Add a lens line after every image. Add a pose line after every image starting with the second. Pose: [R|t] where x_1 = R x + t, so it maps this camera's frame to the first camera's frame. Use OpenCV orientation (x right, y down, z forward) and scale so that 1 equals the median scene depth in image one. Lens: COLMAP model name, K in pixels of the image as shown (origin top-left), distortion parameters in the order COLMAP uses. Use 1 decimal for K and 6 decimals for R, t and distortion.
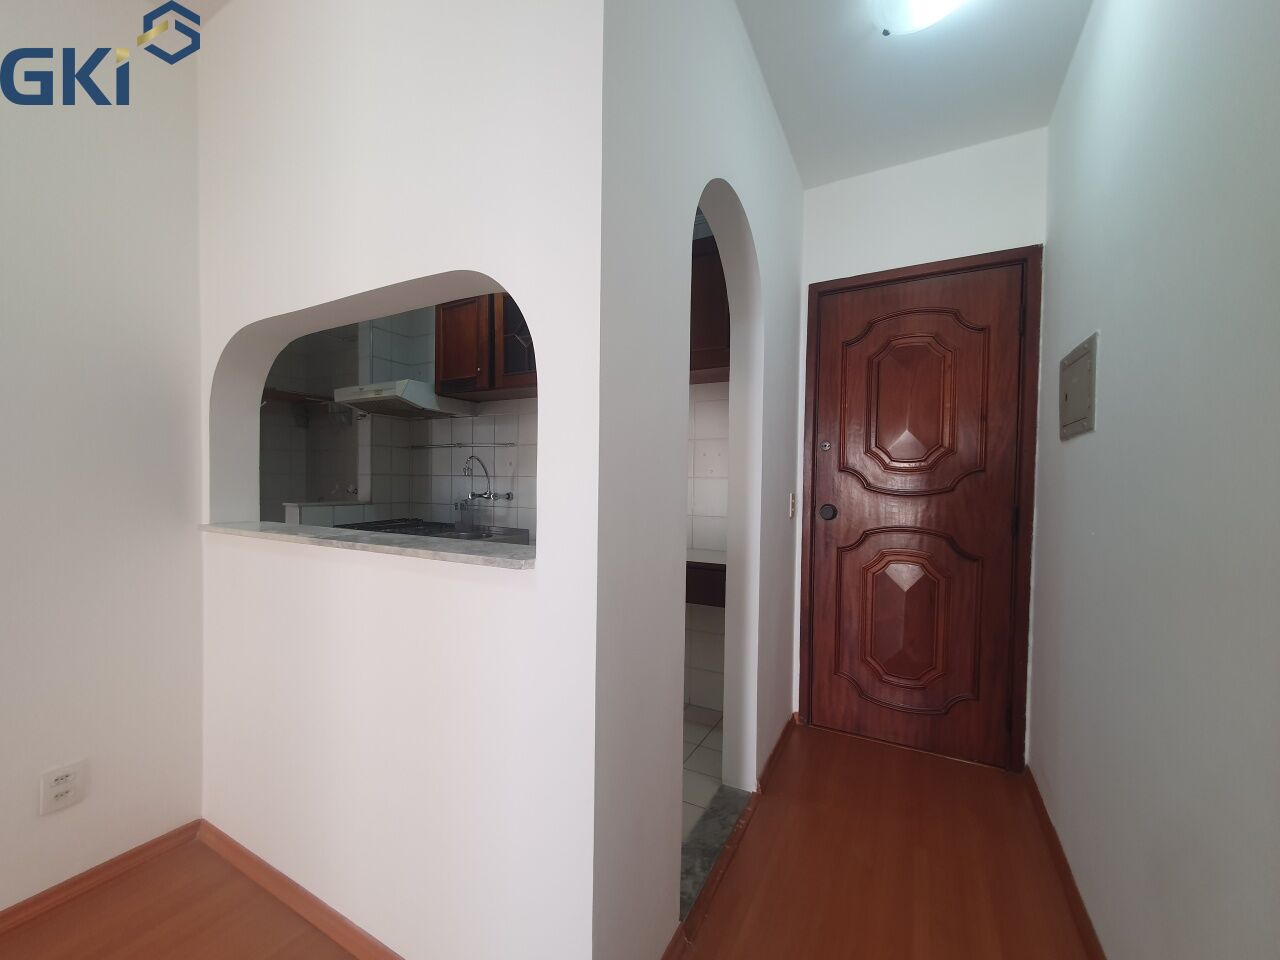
lens RADIAL K [[504.1, 0, 636.7], [0, 504.1, 489.9], [0, 0, 1]] dist [0.003456, 0.000190]
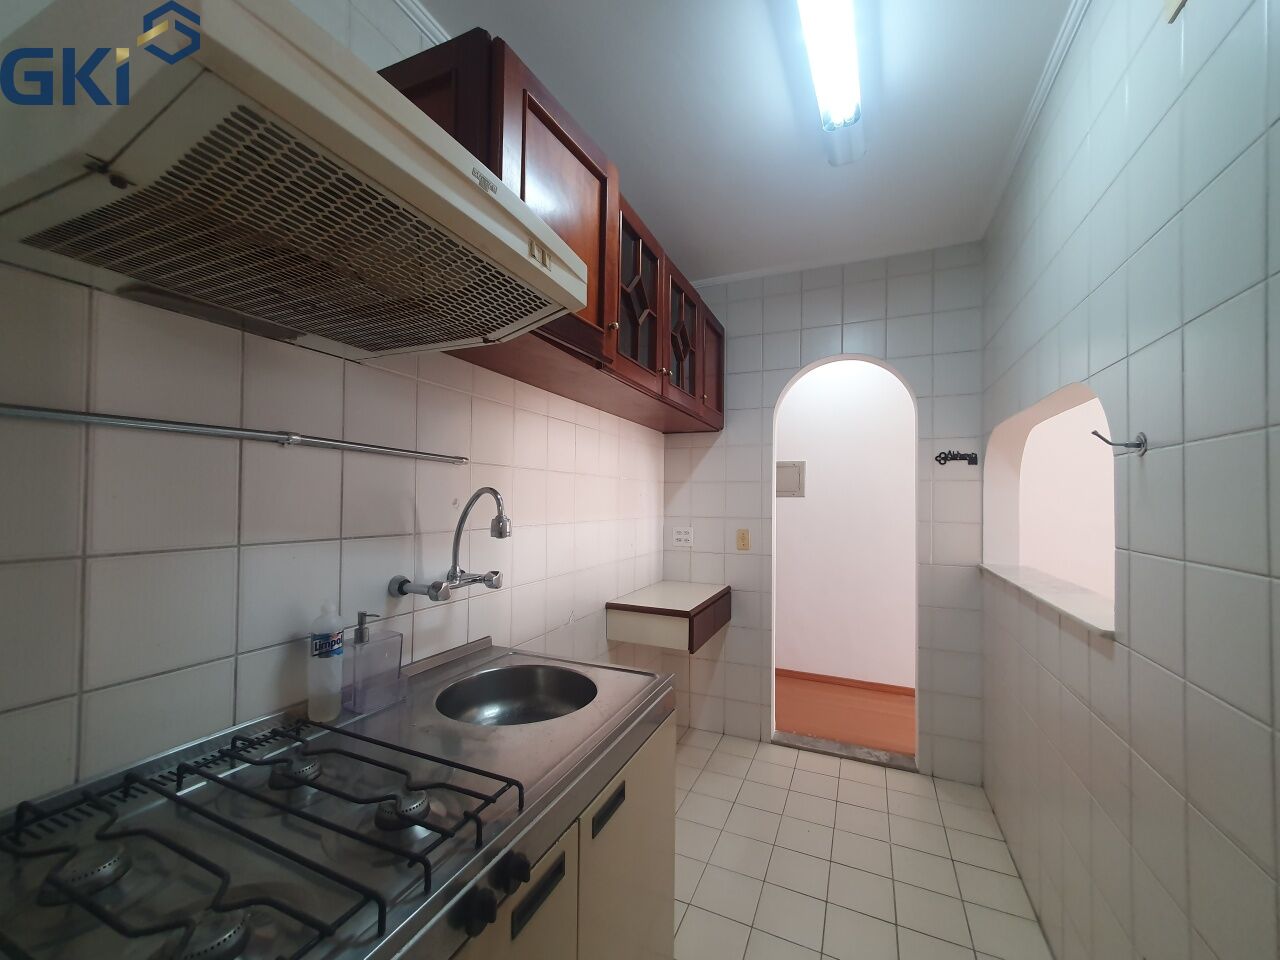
lens RADIAL K [[504.1, 0, 643.1], [0, 504.1, 487.0], [0, 0, 1]] dist [0.003456, 0.000190]
pose [[-0.100678, 0.010769, 0.994861, -1.251311], [0.008371, 0.999915, -0.009976, -0.104905], [-0.994884, 0.007324, -0.100759, 1.553744]]
